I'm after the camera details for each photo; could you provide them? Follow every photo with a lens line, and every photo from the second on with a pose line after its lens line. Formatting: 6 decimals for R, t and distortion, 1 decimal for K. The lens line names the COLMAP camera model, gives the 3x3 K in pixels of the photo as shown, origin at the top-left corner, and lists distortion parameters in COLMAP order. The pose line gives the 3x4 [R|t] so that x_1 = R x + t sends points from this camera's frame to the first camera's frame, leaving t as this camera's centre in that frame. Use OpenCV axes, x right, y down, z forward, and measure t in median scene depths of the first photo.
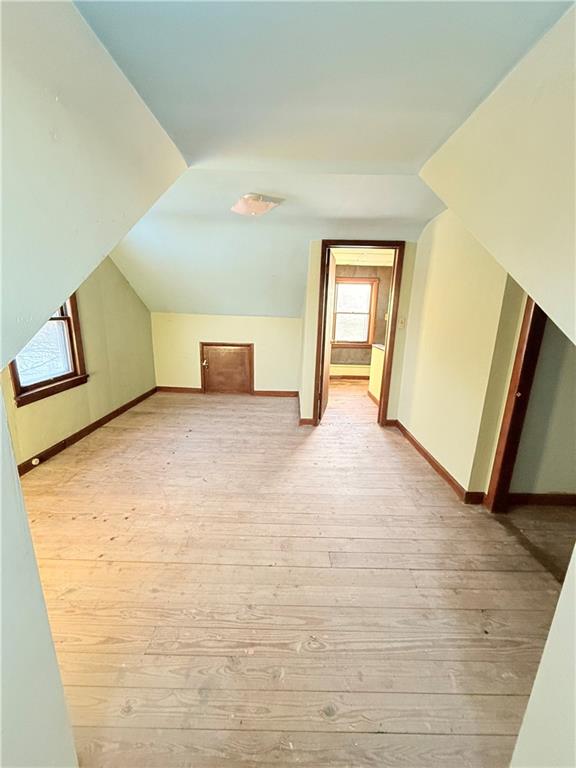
lens RADIAL K [[305.7, 0, 288.0], [0, 305.7, 384.0], [0, 0, 1]] dist [-0.000421, -0.000058]
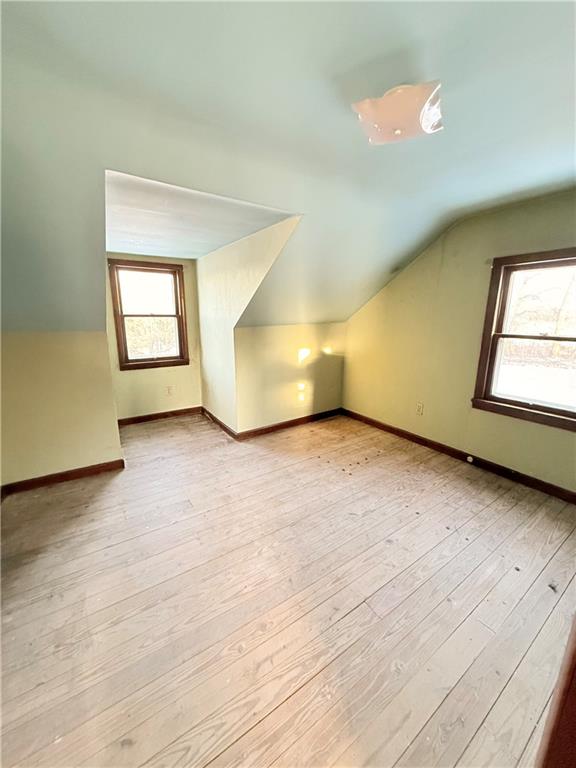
lens RADIAL K [[305.7, 0, 288.0], [0, 305.7, 384.0], [0, 0, 1]] dist [-0.000421, -0.000058]
pose [[-0.820446, 0.095965, -0.563613, 0.350493], [-0.168193, 0.901676, 0.398362, -0.351433], [0.546425, 0.421630, -0.723635, 1.418293]]
